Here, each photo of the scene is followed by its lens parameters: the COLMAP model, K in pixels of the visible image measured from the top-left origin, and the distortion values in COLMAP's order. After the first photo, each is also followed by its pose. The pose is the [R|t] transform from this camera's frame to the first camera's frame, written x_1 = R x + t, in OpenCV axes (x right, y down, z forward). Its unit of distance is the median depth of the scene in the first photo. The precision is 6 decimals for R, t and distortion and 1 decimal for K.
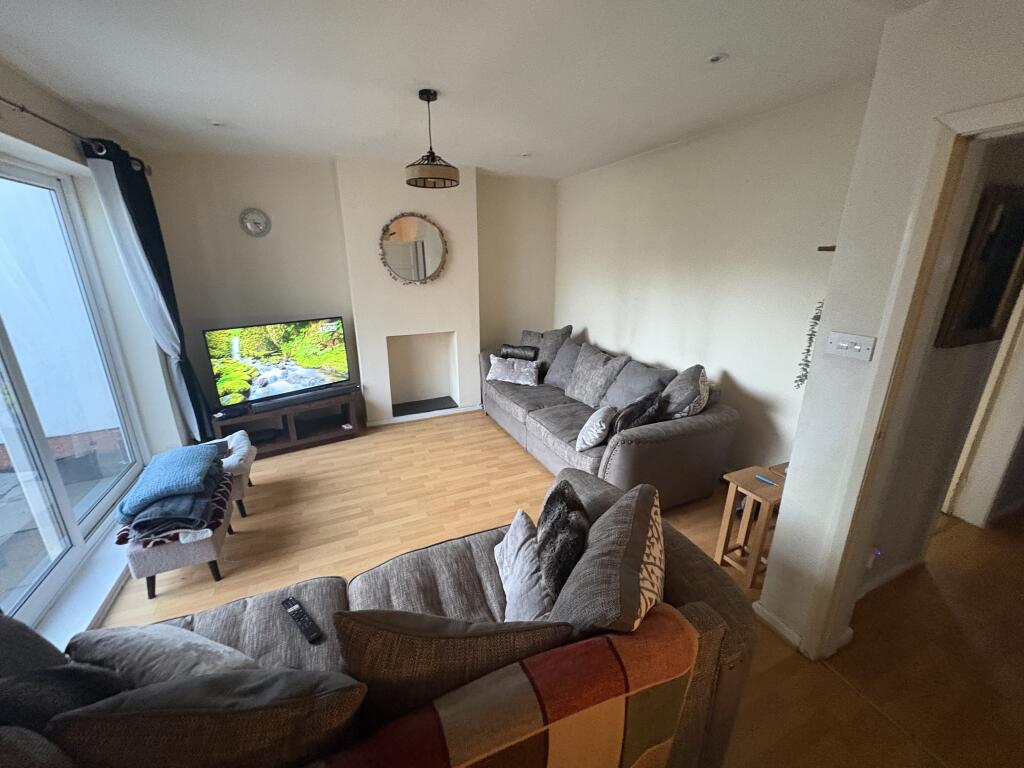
lens RADIAL K [[408.2, 0, 511.0], [0, 408.2, 381.2], [0, 0, 1]] dist [-0.000563, 0.000051]
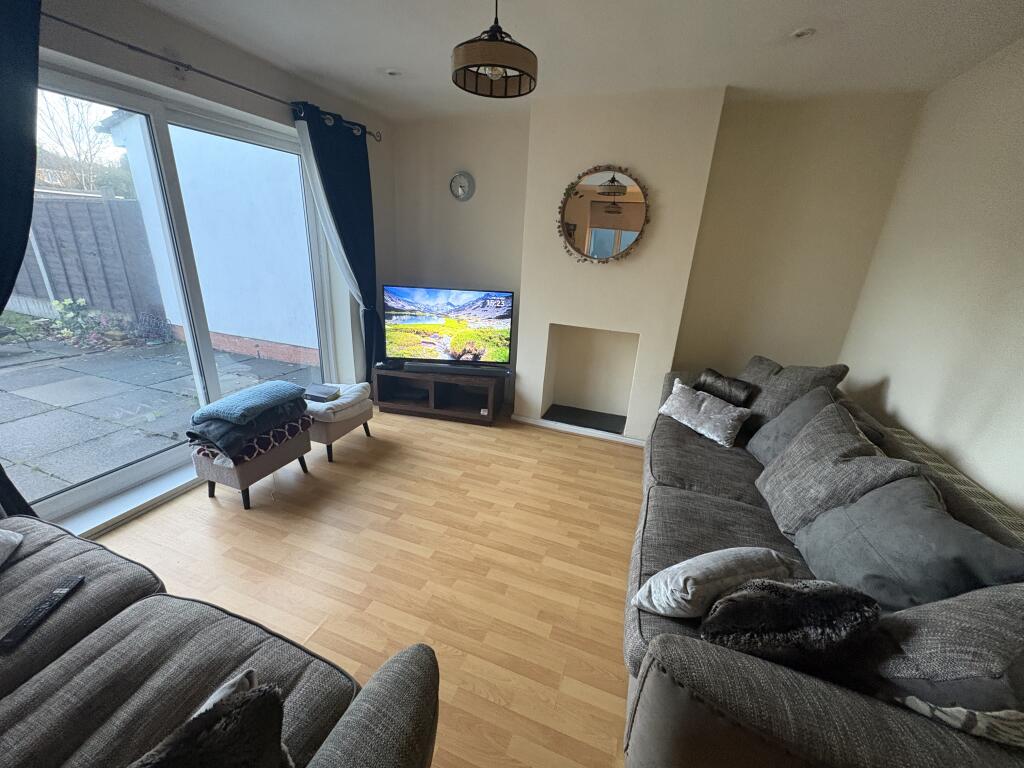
lens RADIAL K [[408.2, 0, 511.0], [0, 408.2, 381.2], [0, 0, 1]] dist [-0.000563, 0.000051]
pose [[0.711174, 0.269582, -0.649274, 0.224498], [-0.256329, 0.959411, 0.117585, -0.080439], [0.654619, 0.082804, 0.751410, 0.370213]]
